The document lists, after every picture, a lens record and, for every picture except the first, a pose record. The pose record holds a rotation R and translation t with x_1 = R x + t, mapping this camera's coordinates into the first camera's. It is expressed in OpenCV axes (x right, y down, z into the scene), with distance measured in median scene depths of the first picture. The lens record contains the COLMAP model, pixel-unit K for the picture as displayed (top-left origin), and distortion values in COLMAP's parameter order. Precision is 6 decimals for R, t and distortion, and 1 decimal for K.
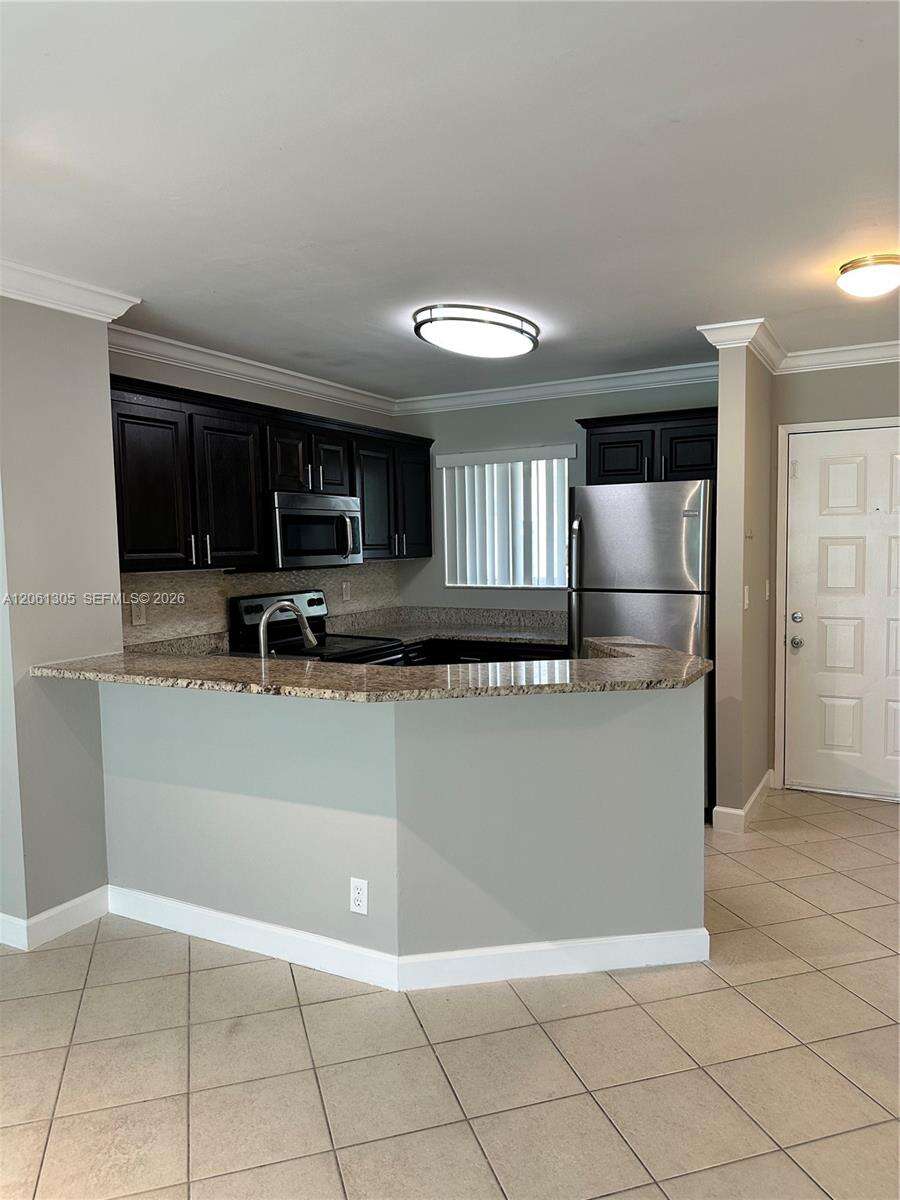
lens RADIAL K [[835.8, 0, 446.9], [0, 835.8, 600.1], [0, 0, 1]] dist [0.026082, -0.018724]
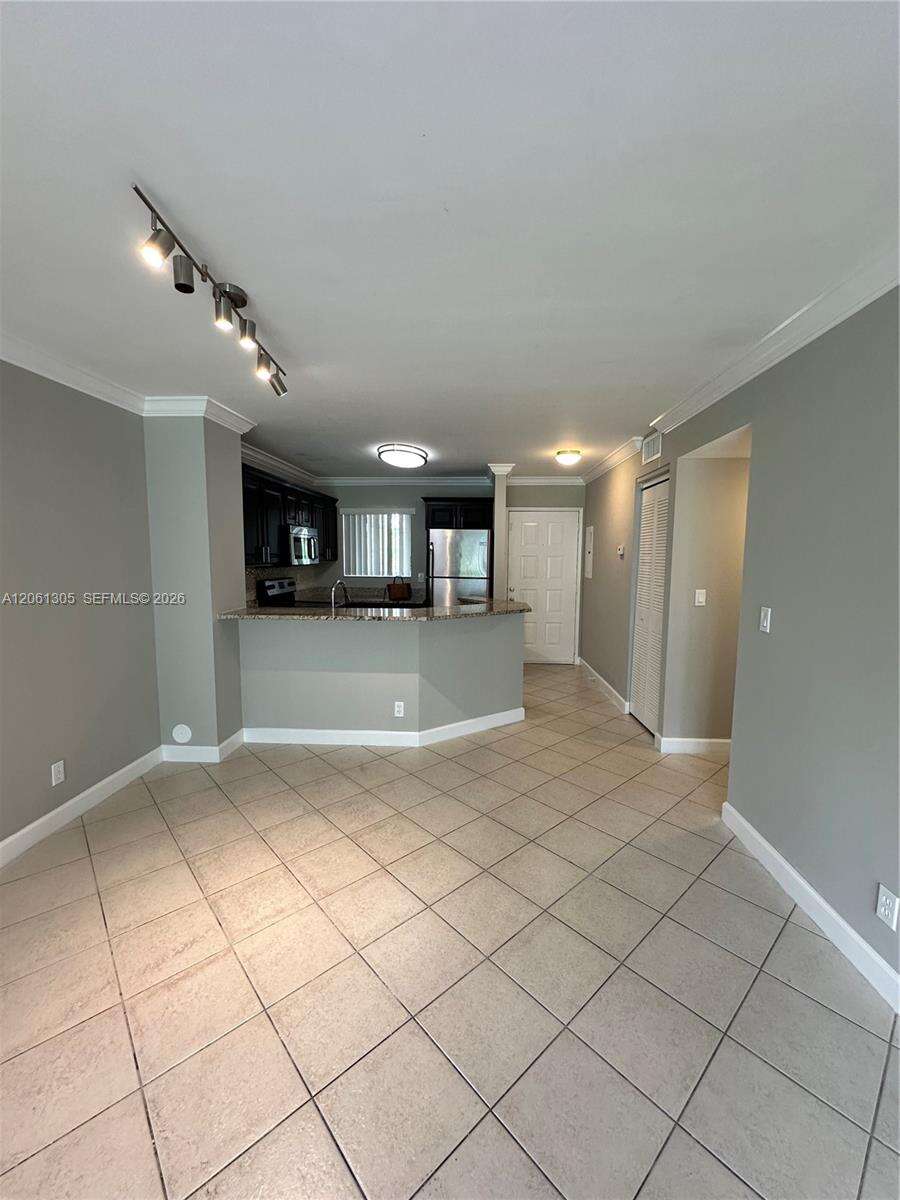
lens RADIAL K [[475.4, 0, 454.9], [0, 475.4, 600.1], [0, 0, 1]] dist [0.000082, 0.000310]
pose [[0.898163, -0.014501, 0.439422, -0.373847], [0.003450, 0.999658, 0.025938, 0.017000], [-0.439648, -0.021780, 0.897906, -0.151324]]
